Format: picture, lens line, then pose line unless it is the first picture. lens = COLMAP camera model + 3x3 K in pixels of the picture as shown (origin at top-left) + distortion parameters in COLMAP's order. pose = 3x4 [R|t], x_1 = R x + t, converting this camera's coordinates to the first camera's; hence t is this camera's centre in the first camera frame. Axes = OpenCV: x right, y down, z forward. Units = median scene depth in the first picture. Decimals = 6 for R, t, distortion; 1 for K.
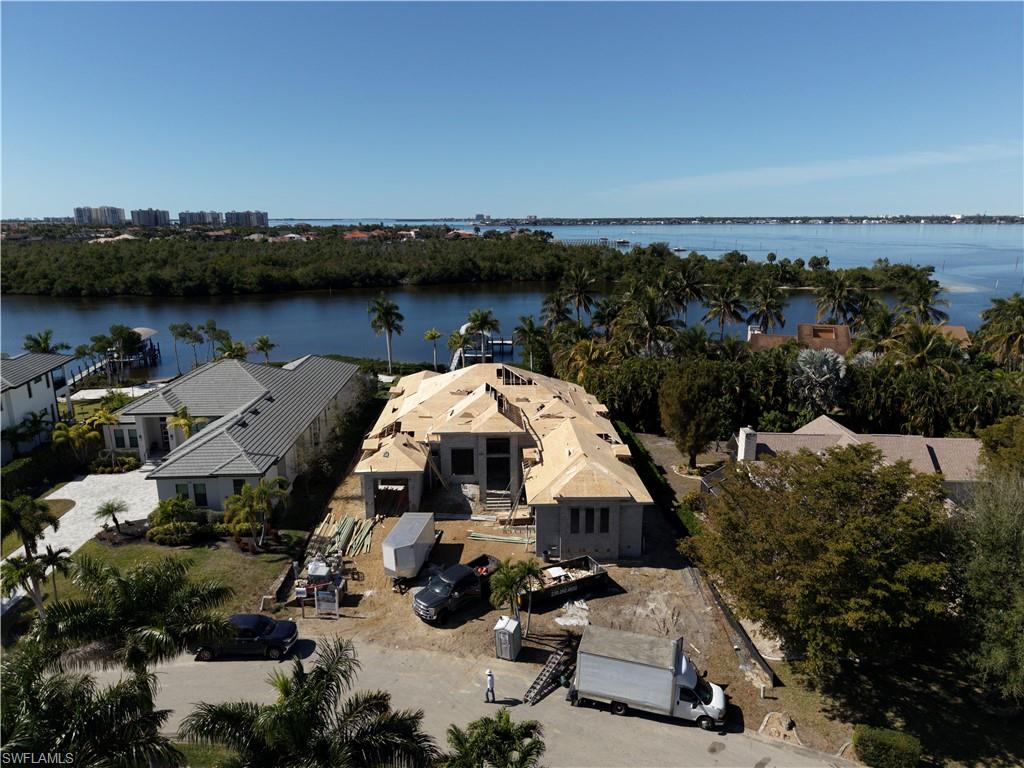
lens RADIAL K [[680.2, 0, 513.2], [0, 680.2, 364.0], [0, 0, 1]] dist [0.075687, -0.136170]
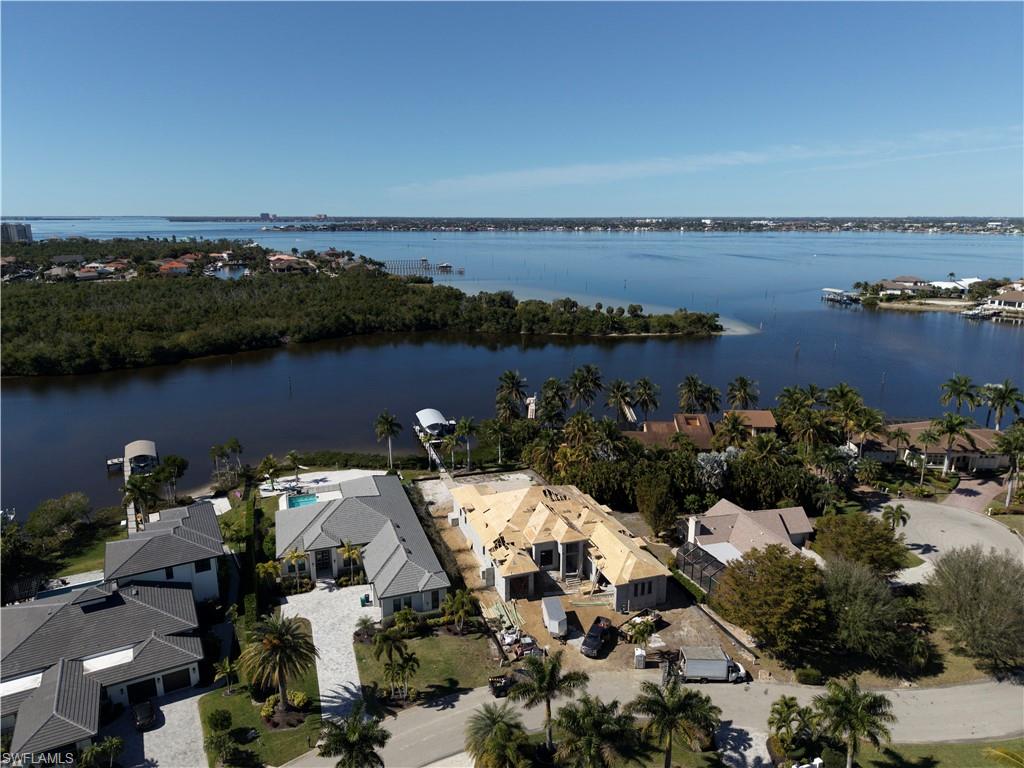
lens RADIAL K [[680.2, 0, 513.2], [0, 680.2, 364.0], [0, 0, 1]] dist [0.075687, -0.136170]
pose [[0.955988, -0.056909, 0.287834, -0.486911], [0.055833, 0.998369, 0.011952, -0.285179], [-0.288045, 0.004645, 0.957606, -0.469984]]
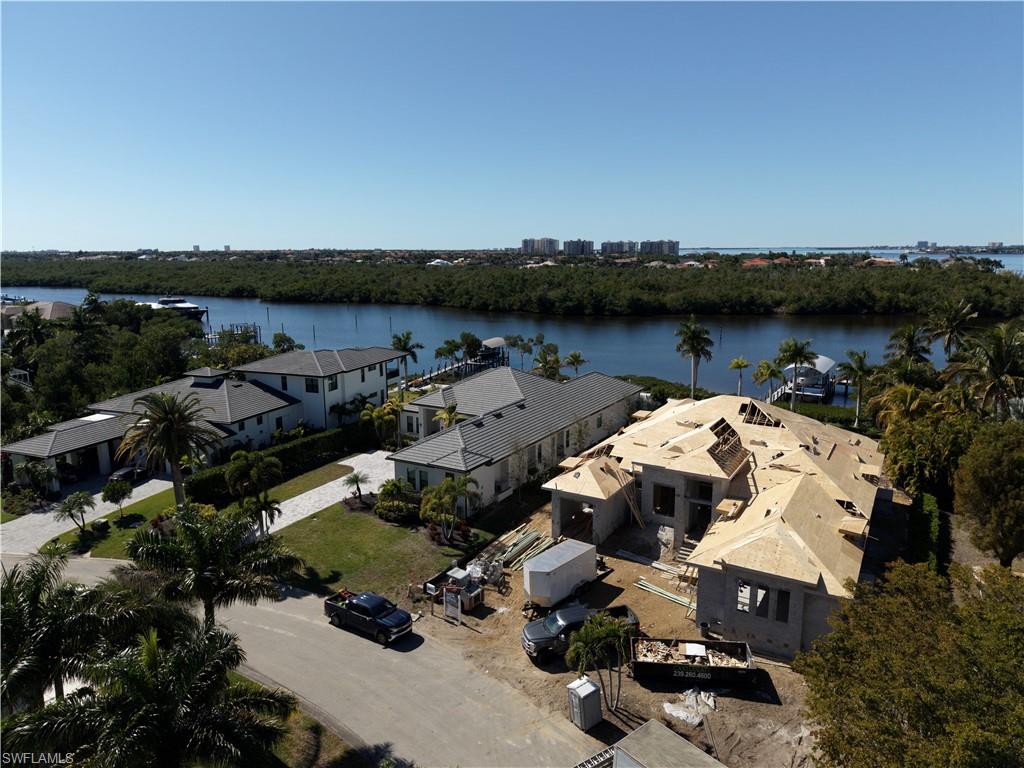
lens RADIAL K [[680.2, 0, 513.2], [0, 680.2, 364.0], [0, 0, 1]] dist [0.075687, -0.136170]
pose [[0.836228, 0.088215, -0.541240, 0.181785], [-0.110200, 0.993875, -0.008273, -0.003245], [0.537195, 0.066563, 0.840828, 0.104251]]
